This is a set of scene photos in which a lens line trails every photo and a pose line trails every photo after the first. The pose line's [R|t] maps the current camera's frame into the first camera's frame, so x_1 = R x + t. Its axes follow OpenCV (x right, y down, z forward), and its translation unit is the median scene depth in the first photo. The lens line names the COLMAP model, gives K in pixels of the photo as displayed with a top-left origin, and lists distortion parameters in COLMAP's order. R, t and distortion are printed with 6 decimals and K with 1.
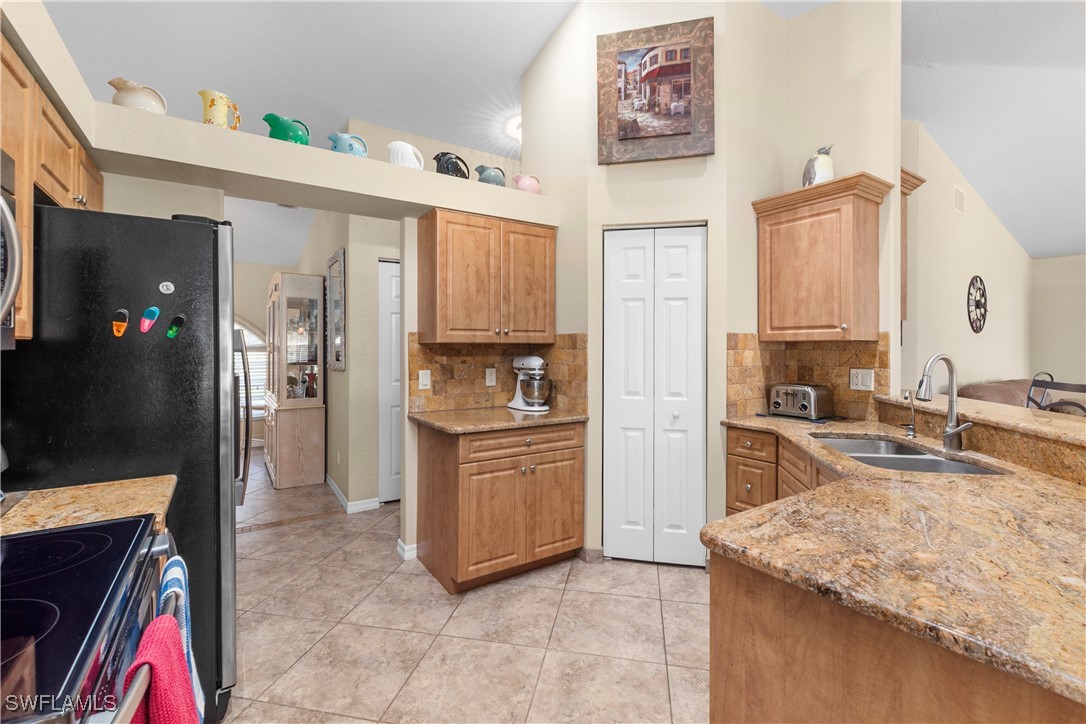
lens RADIAL K [[476.5, 0, 542.3], [0, 476.5, 349.5], [0, 0, 1]] dist [0.000675, -0.000288]
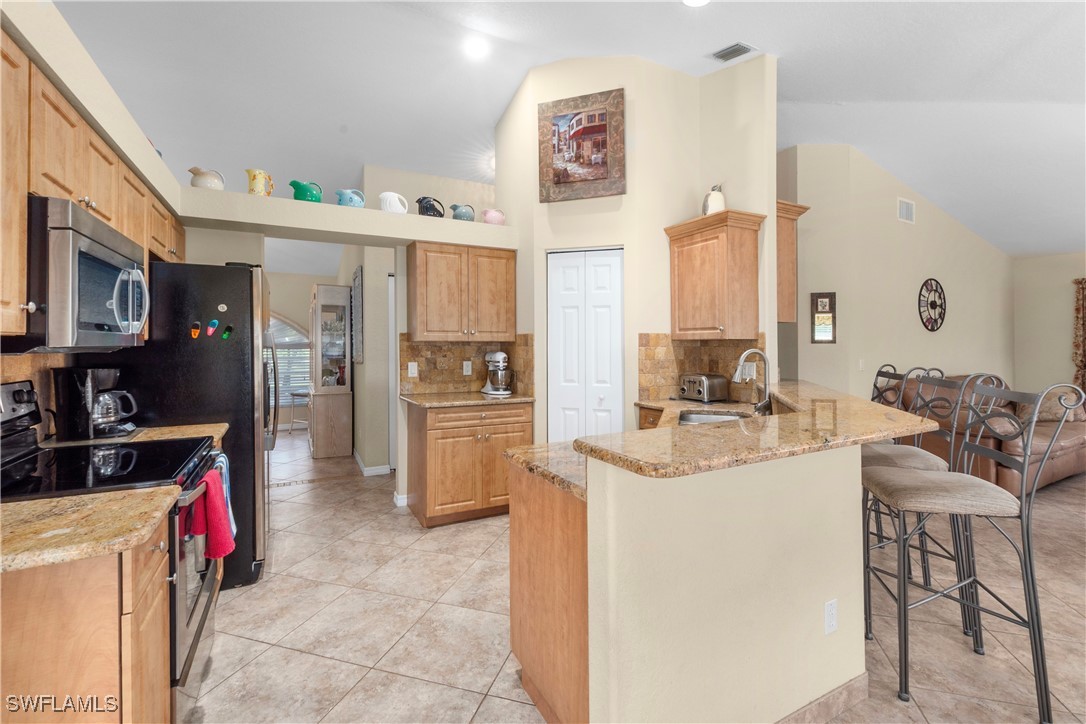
lens RADIAL K [[480.9, 0, 550.6], [0, 480.9, 349.2], [0, 0, 1]] dist [0.001320, 0.000486]
pose [[0.995633, 0.000575, -0.093349, 0.276915], [-0.000149, 0.999990, 0.004576, 0.001828], [0.093350, -0.004542, 0.995623, -0.305761]]
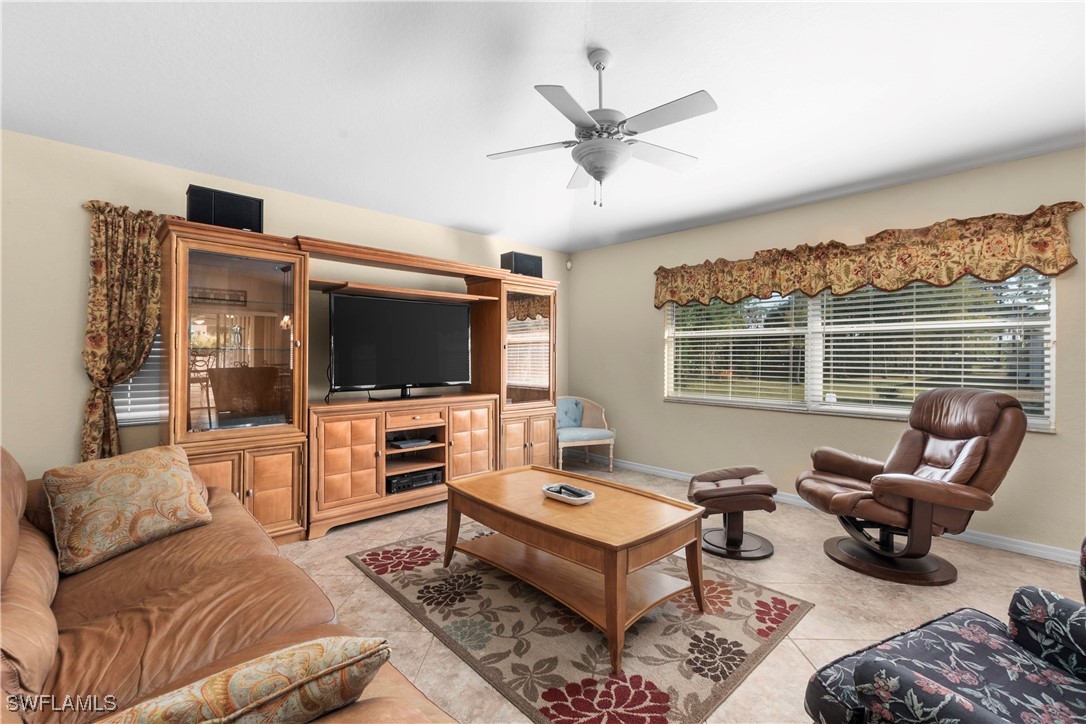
lens RADIAL K [[470.7, 0, 541.7], [0, 470.7, 351.3], [0, 0, 1]] dist [-0.000612, -0.000048]
pose [[-0.170141, 0.010891, 0.985360, 1.255591], [0.000480, 0.999940, -0.010970, 0.034678], [-0.985420, -0.001393, -0.170136, 1.285733]]
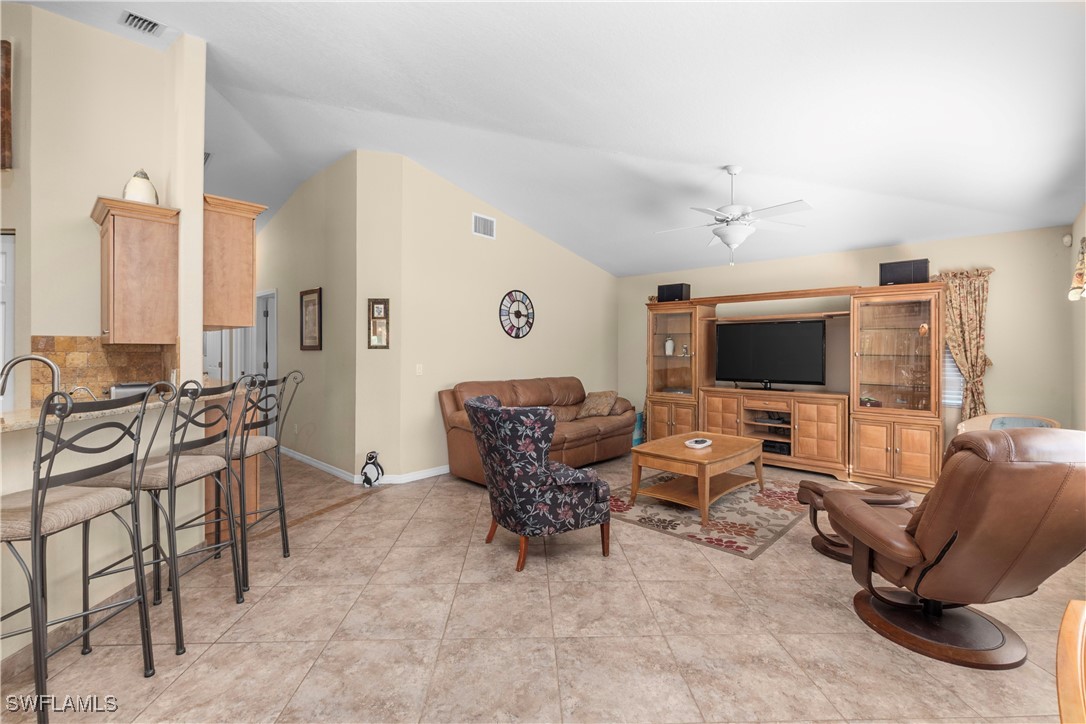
lens RADIAL K [[476.5, 0, 542.3], [0, 476.5, 349.5], [0, 0, 1]] dist [0.000675, -0.000288]
pose [[0.973358, 0.004293, 0.229252, 1.274887], [-0.003398, 0.999985, -0.004299, -0.003921], [-0.229267, 0.003406, 0.973358, -0.307541]]
